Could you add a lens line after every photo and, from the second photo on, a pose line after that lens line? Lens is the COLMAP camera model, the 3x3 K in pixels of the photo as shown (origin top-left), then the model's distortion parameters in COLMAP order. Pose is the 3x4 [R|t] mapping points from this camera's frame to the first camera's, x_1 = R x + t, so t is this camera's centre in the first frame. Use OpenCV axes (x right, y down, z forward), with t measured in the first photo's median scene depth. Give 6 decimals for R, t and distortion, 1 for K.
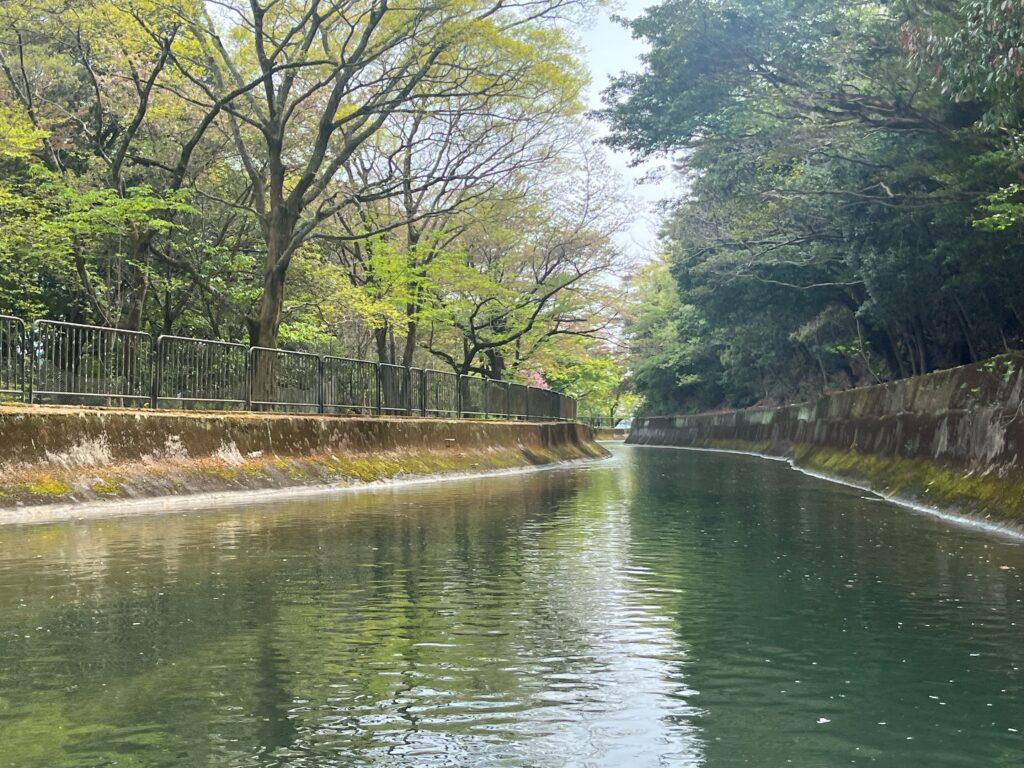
lens RADIAL K [[1434.6, 0, 512.0], [0, 1434.6, 385.2], [0, 0, 1]] dist [-0.002061, 0.000000]
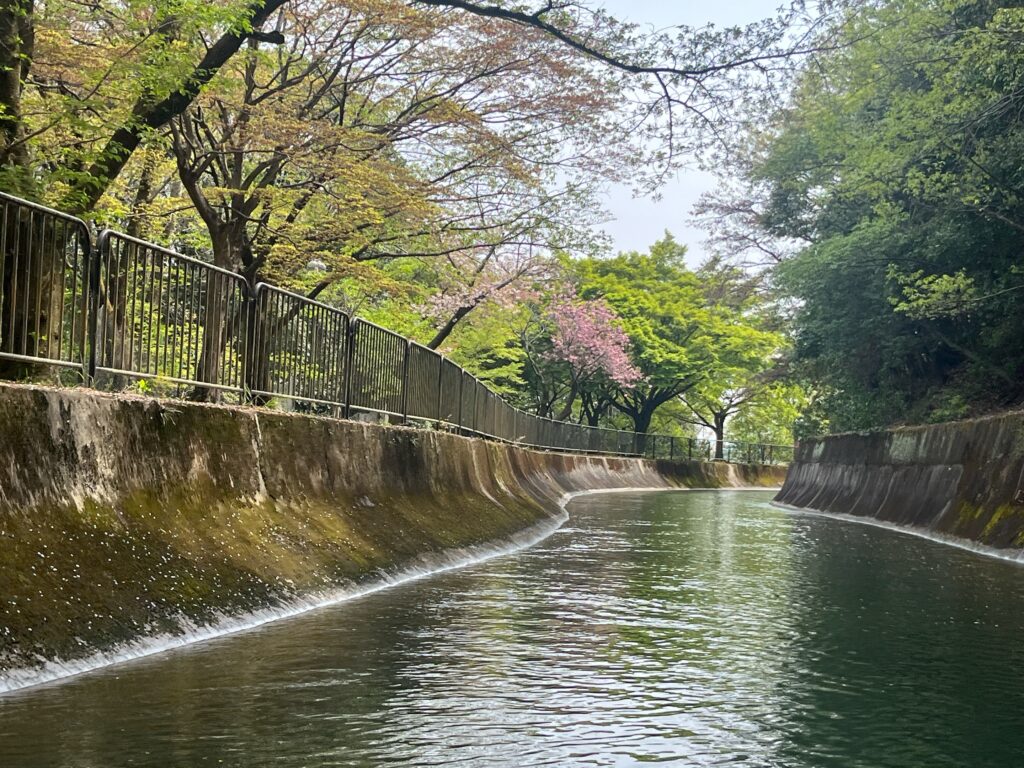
lens RADIAL K [[1549.7, 0, 512.2], [0, 1549.7, 383.4], [0, 0, 1]] dist [0.004661, 0.000000]
pose [[0.987968, 0.036914, -0.150190, 0.079341], [-0.040552, 0.998952, -0.021236, 0.022025], [0.149249, 0.027071, 0.988429, 0.620241]]
